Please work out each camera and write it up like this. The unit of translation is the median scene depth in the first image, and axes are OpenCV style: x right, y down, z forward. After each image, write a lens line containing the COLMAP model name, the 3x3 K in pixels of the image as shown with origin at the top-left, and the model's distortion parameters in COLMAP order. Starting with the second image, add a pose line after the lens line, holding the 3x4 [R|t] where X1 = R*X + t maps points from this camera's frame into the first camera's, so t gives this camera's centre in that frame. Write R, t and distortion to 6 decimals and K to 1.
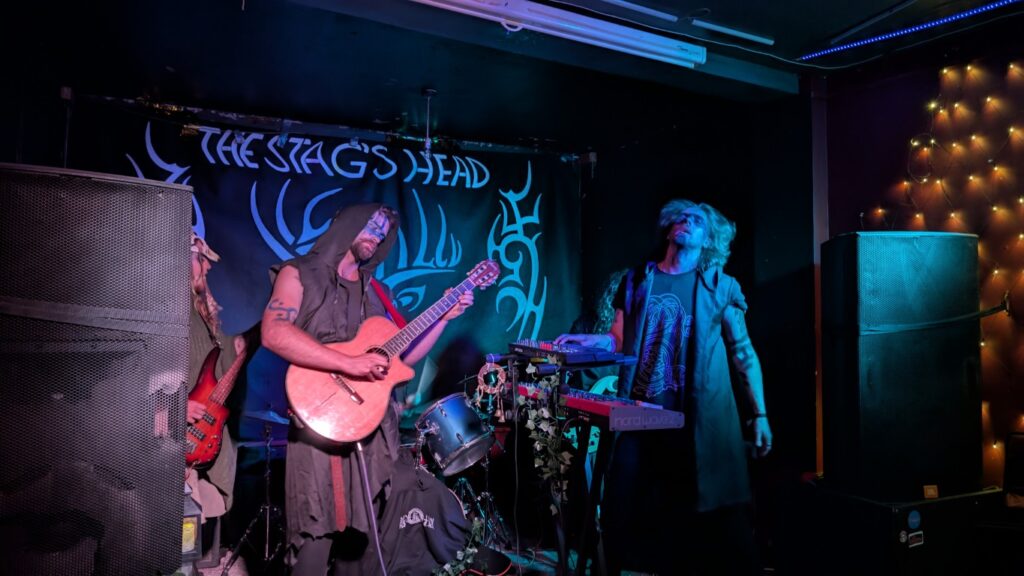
lens RADIAL K [[737.3, 0, 527.7], [0, 737.3, 292.4], [0, 0, 1]] dist [0.020492, -0.027177]
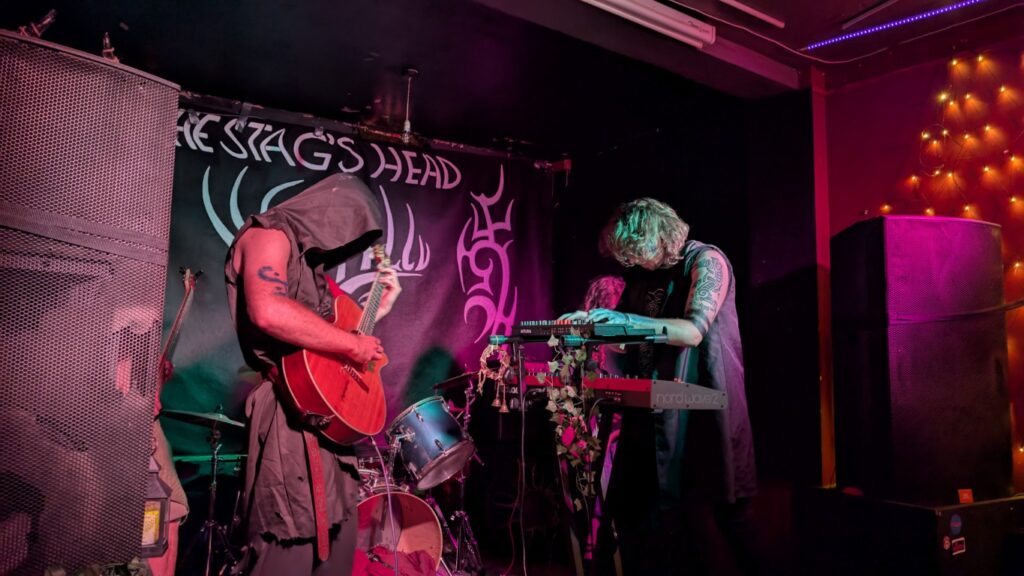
lens RADIAL K [[737.3, 0, 515.9], [0, 737.3, 287.0], [0, 0, 1]] dist [0.020492, -0.027177]
pose [[0.996004, 0.026307, 0.085342, -0.064742], [-0.019502, 0.996635, -0.079613, 0.061757], [-0.087149, 0.077630, 0.993166, 0.074331]]
